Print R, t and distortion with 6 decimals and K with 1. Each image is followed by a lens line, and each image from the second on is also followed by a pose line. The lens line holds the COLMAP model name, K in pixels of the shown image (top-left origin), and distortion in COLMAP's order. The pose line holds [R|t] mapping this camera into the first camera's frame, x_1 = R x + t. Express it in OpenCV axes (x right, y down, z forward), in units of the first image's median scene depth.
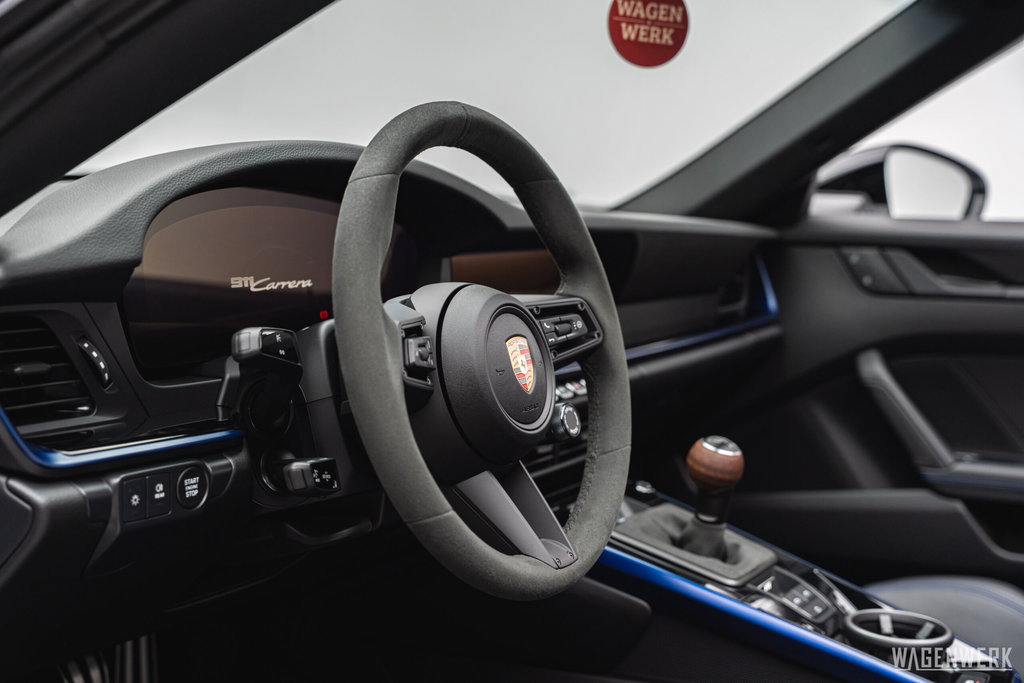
lens RADIAL K [[1421.0, 0, 511.3], [0, 1421.0, 346.3], [0, 0, 1]] dist [0.018367, 0.000000]
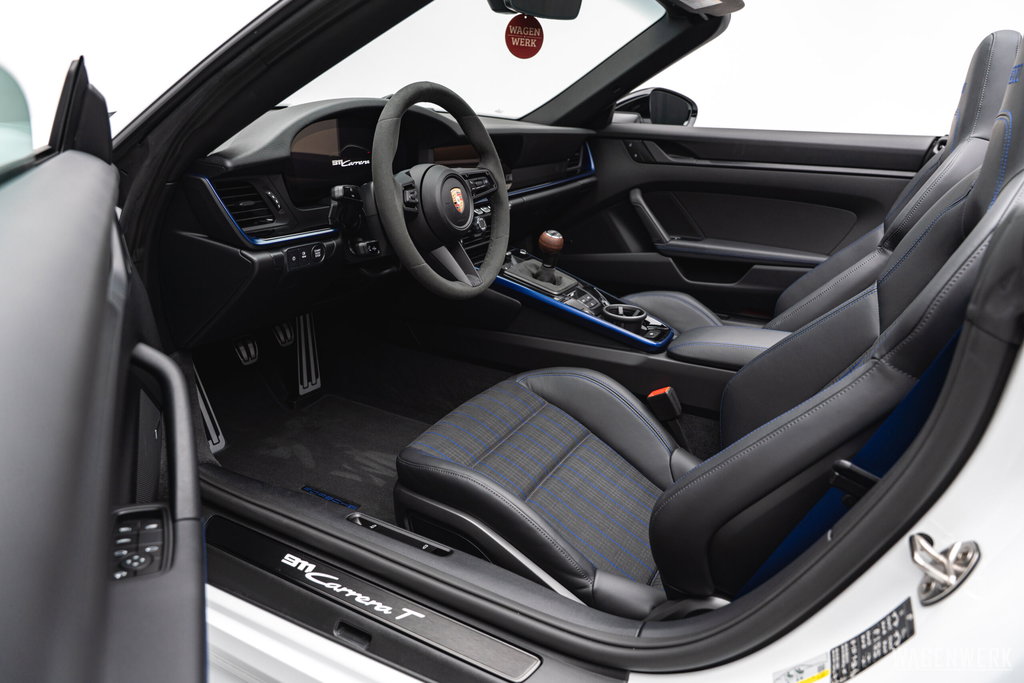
lens RADIAL K [[696.1, 0, 511.1], [0, 696.1, 342.1], [0, 0, 1]] dist [-0.018335, 0.003599]
pose [[0.999776, -0.000077, 0.021149, 0.063688], [-0.004807, 0.972986, 0.230813, -0.022393], [-0.020595, -0.230863, 0.972768, -0.152269]]
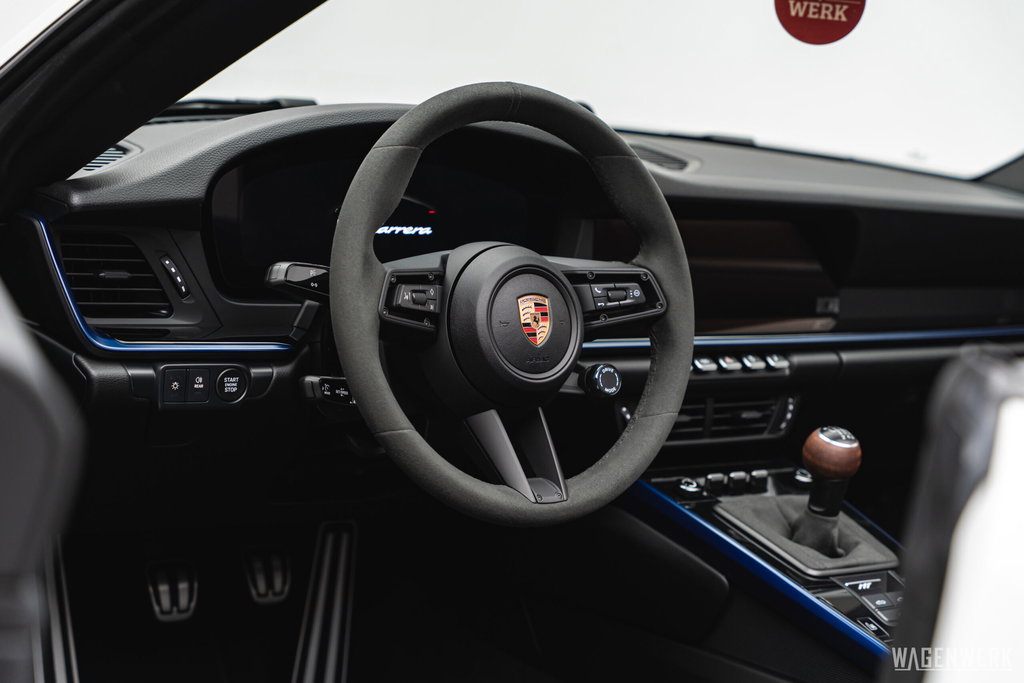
lens RADIAL K [[2078.1, 0, 511.8], [0, 2078.1, 346.4], [0, 0, 1]] dist [0.074571, 0.000000]
pose [[0.915573, 0.116039, -0.385048, 0.564592], [-0.110278, 0.993208, 0.037095, -0.023222], [0.386737, 0.008499, 0.922151, -0.471204]]
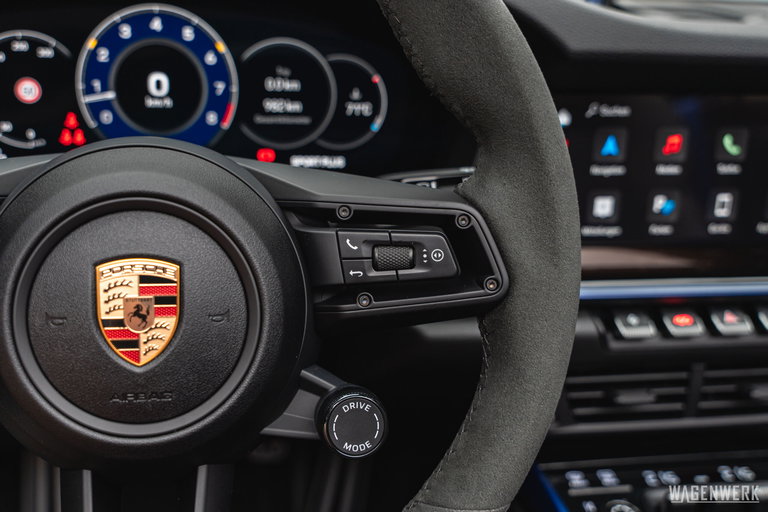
lens RADIAL K [[651.6, 0, 383.8], [0, 651.6, 273.6], [0, 0, 1]] dist [-0.095101, 0.012898]
pose [[0.587600, 0.253175, -0.768524, 0.217189], [-0.111693, 0.966076, 0.232856, -0.060997], [0.801406, -0.050987, 0.595944, 0.841862]]
